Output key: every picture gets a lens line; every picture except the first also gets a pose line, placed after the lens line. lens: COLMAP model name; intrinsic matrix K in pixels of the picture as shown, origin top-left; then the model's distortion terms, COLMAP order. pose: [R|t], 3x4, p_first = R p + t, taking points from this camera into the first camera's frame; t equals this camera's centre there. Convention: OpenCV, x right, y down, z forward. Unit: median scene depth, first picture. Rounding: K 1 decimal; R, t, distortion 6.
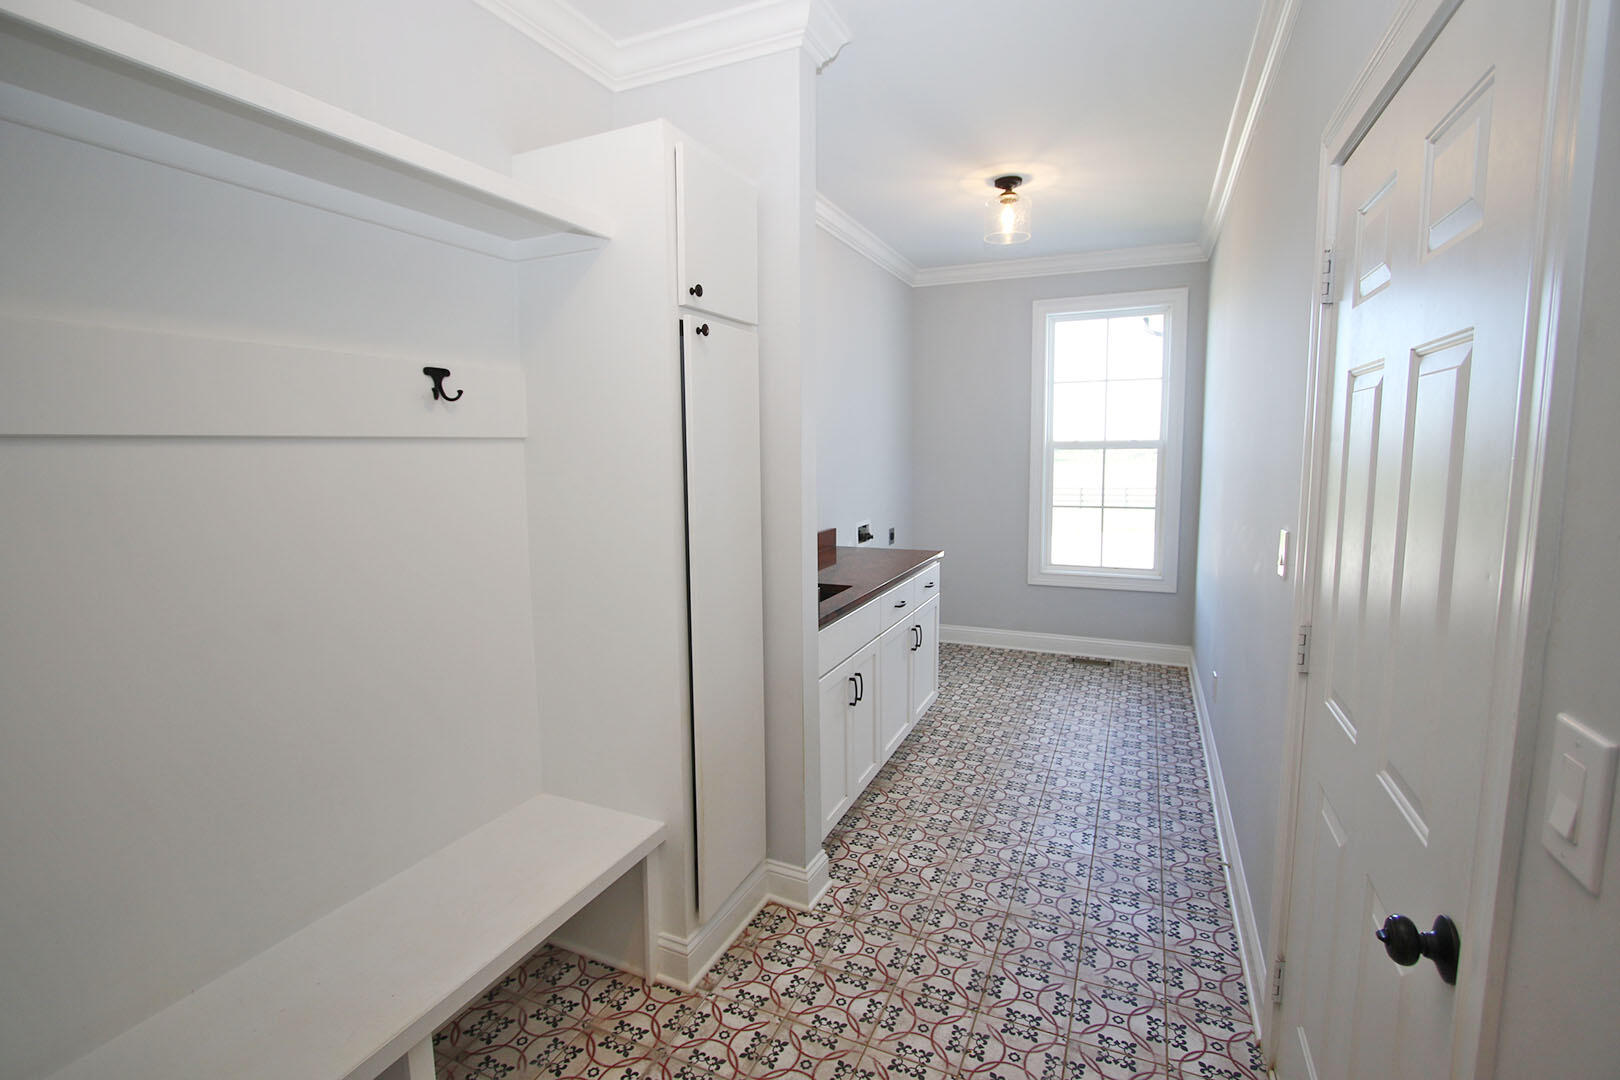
lens RADIAL K [[749.2, 0, 805.9], [0, 749.2, 520.3], [0, 0, 1]] dist [-0.038510, 0.008857]
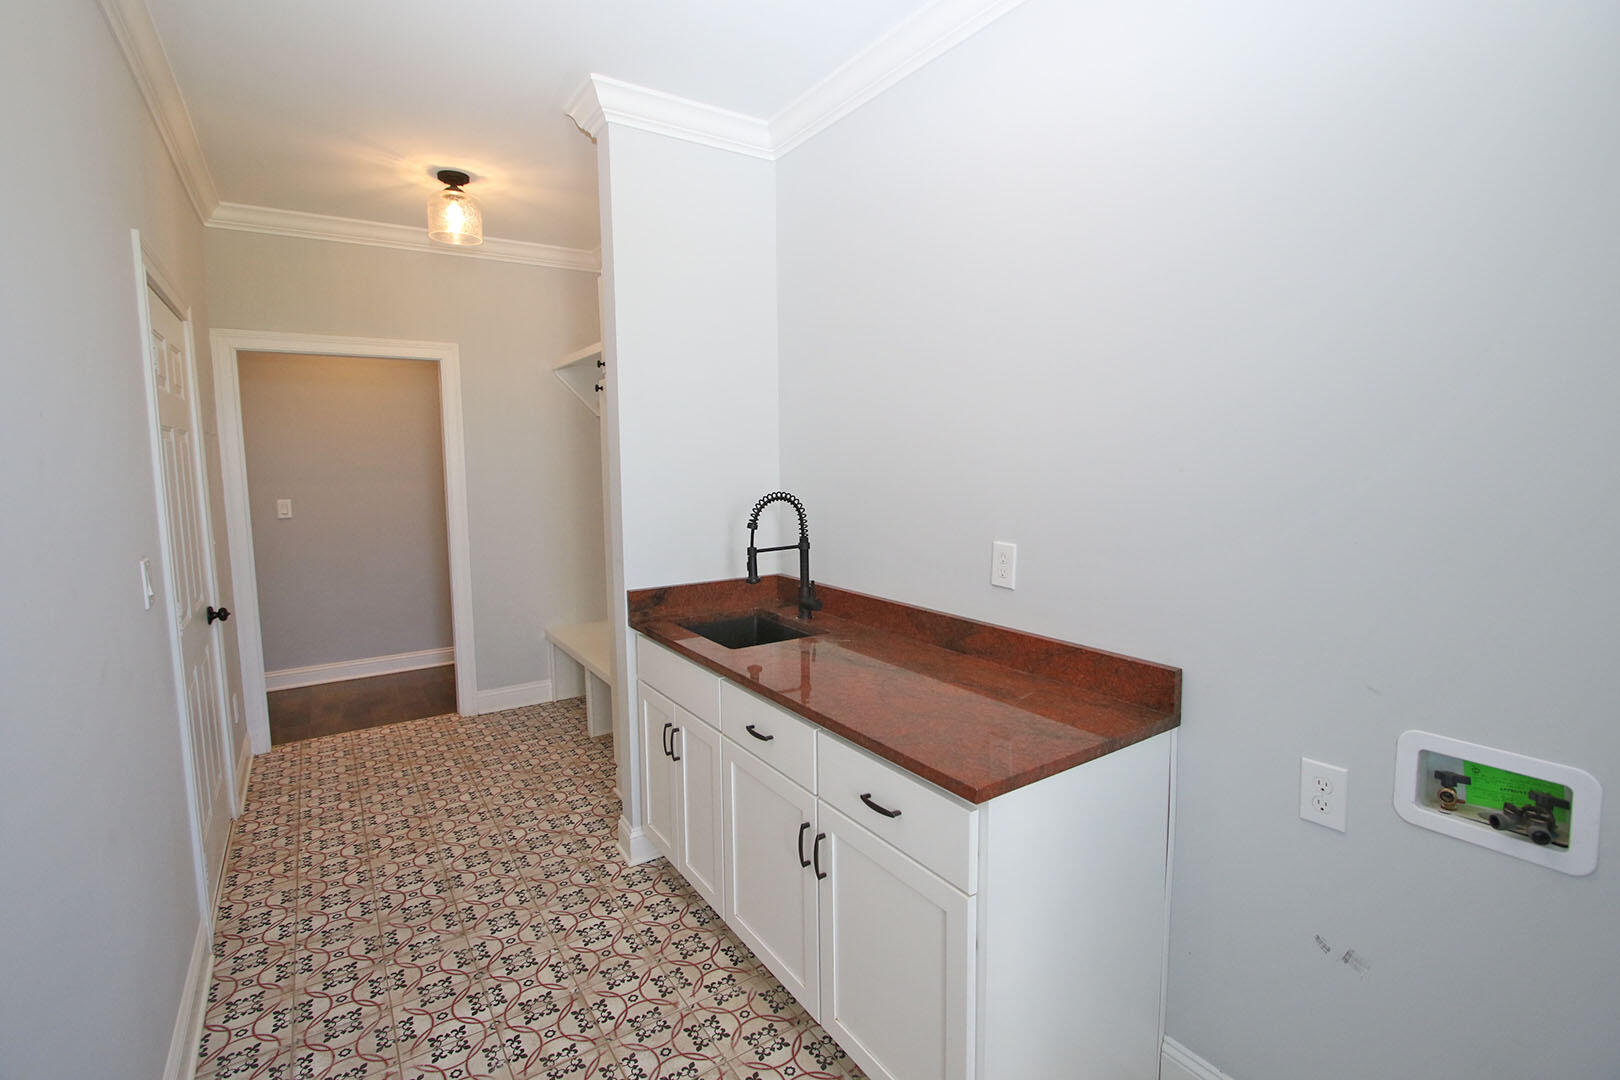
lens RADIAL K [[749.2, 0, 805.9], [0, 749.2, 520.3], [0, 0, 1]] dist [-0.038510, 0.008857]
pose [[-0.531508, 0.094802, -0.841732, 0.843157], [-0.068734, 0.985613, 0.154409, -0.208087], [0.844260, 0.139925, -0.517345, 1.900072]]
